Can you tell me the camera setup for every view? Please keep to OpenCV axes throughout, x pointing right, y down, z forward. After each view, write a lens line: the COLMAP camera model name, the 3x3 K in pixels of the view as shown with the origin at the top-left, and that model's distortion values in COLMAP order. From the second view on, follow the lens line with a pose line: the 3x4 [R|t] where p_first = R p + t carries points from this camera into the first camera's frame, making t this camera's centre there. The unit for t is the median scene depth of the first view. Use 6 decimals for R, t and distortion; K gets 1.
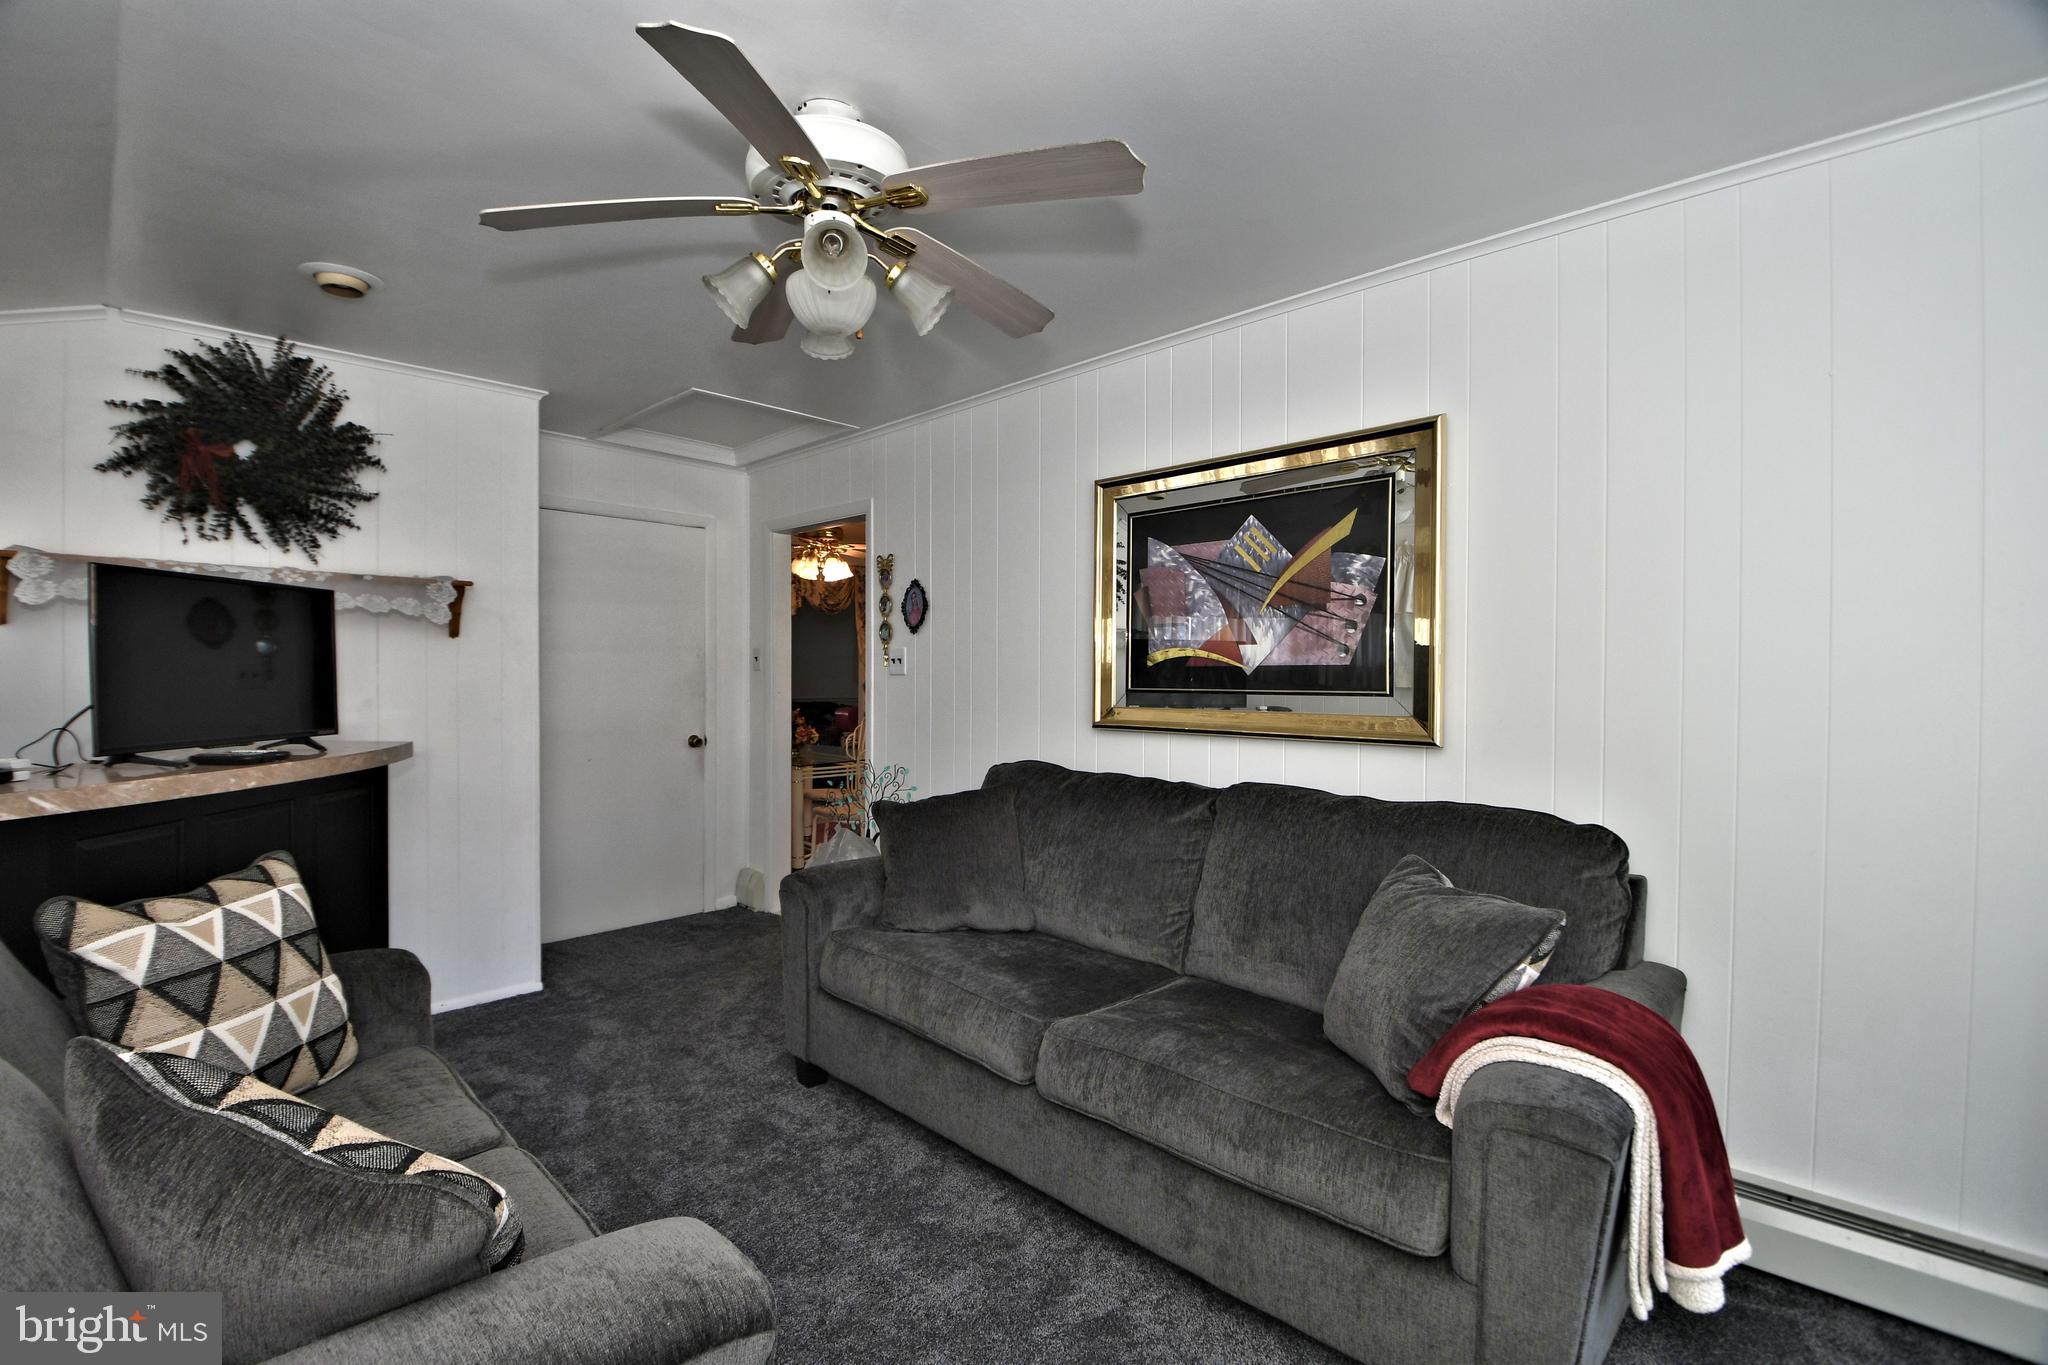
lens RADIAL K [[919.0, 0, 1008.6], [0, 919.0, 684.6], [0, 0, 1]] dist [0.000118, -0.000427]
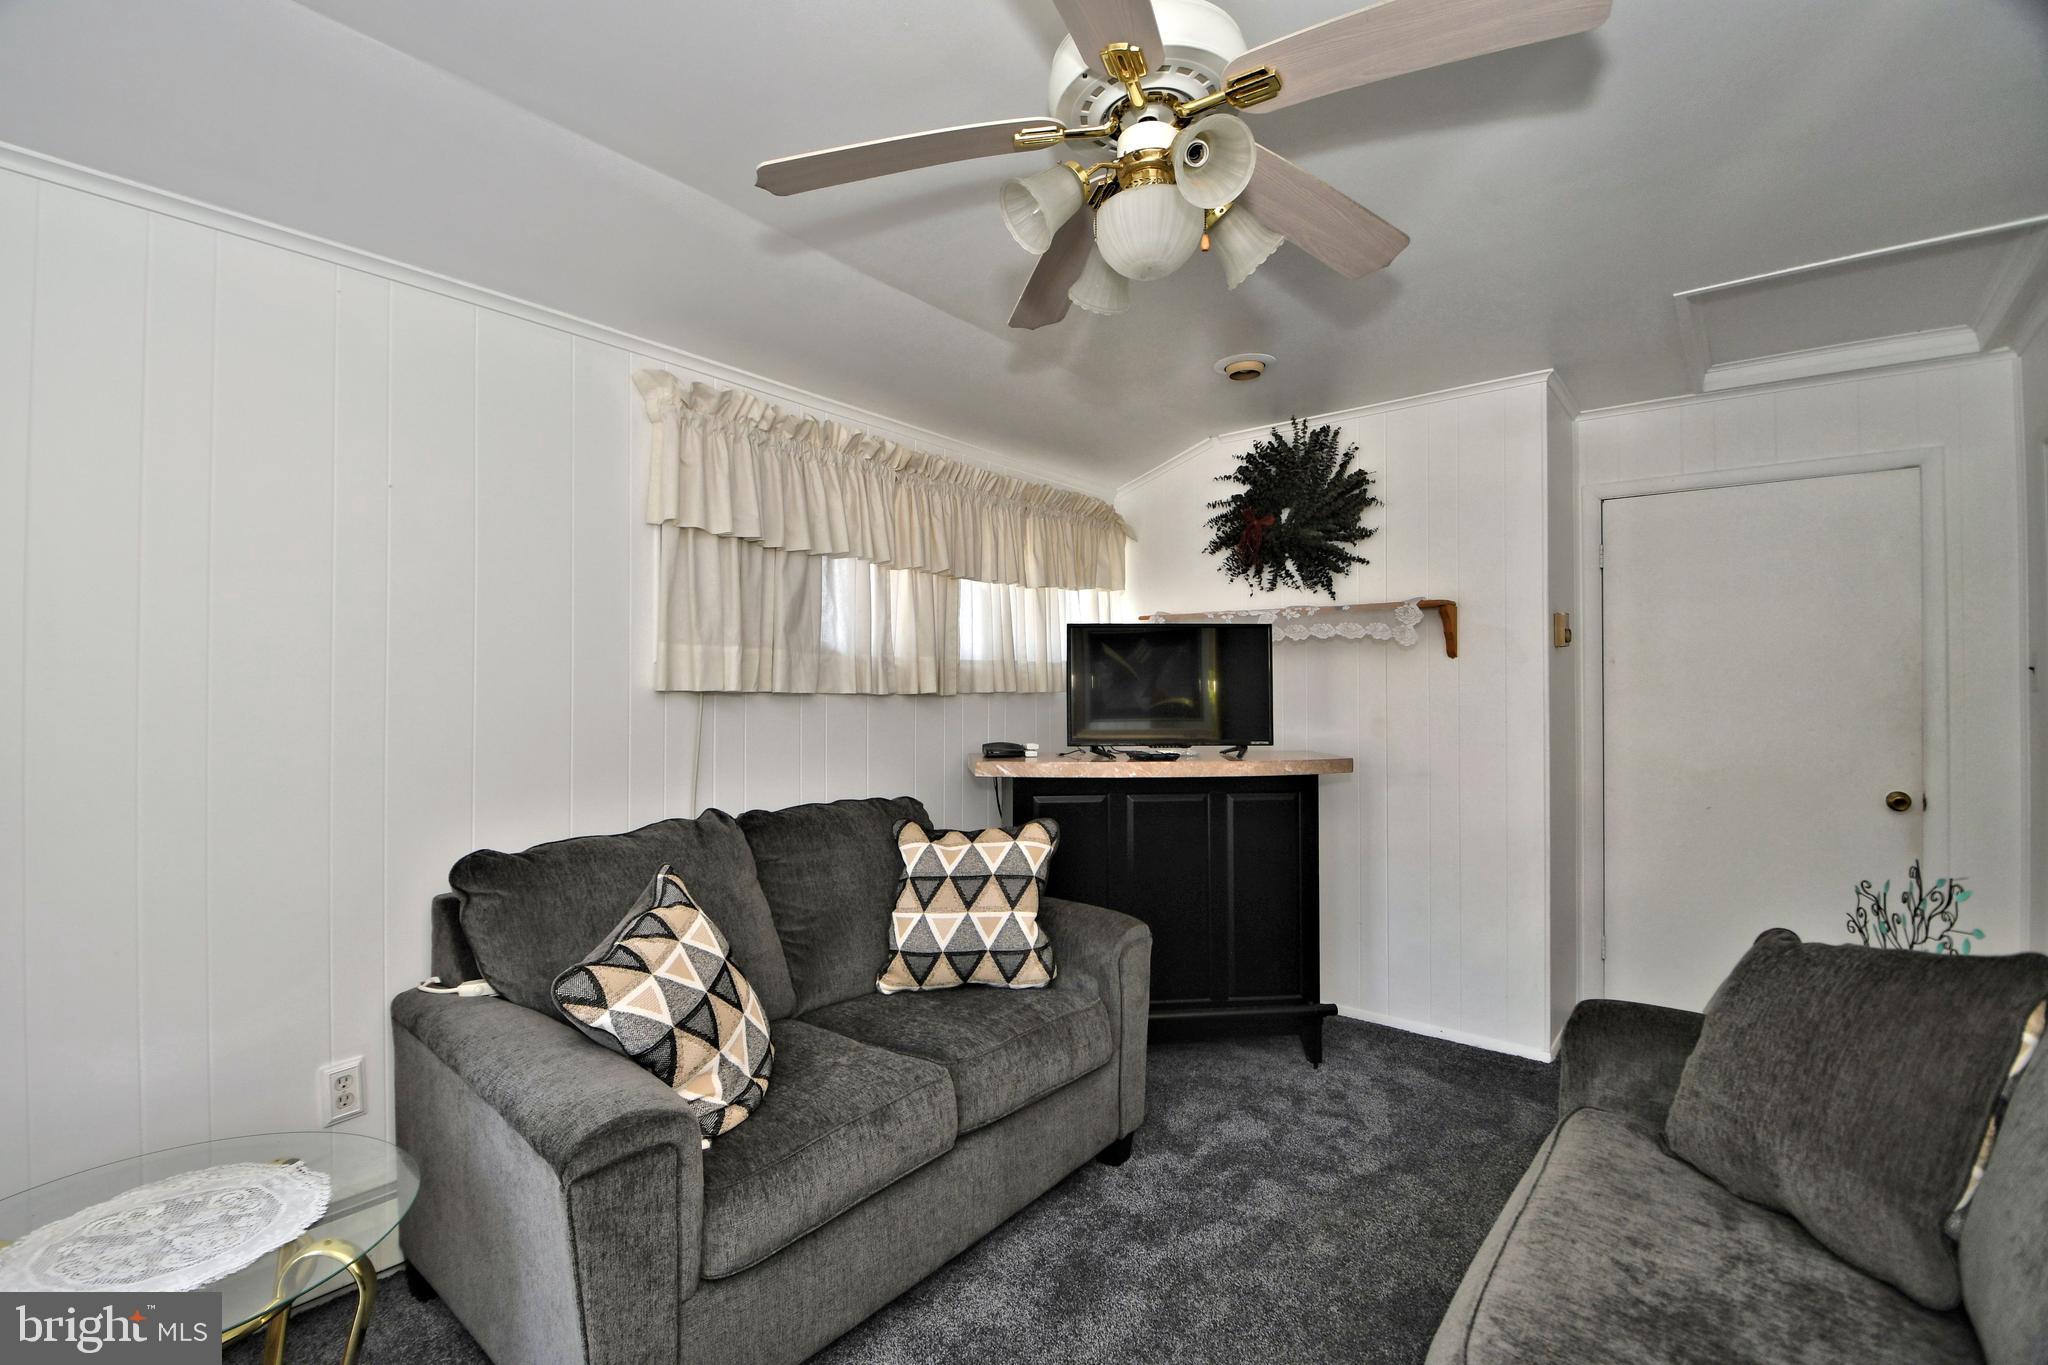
lens RADIAL K [[919.0, 0, 1008.6], [0, 919.0, 684.6], [0, 0, 1]] dist [0.000118, -0.000427]
pose [[0.088199, -0.009359, -0.996059, 0.386474], [-0.015479, 0.999822, -0.010765, -0.005281], [0.995983, 0.016367, 0.088038, 0.518881]]
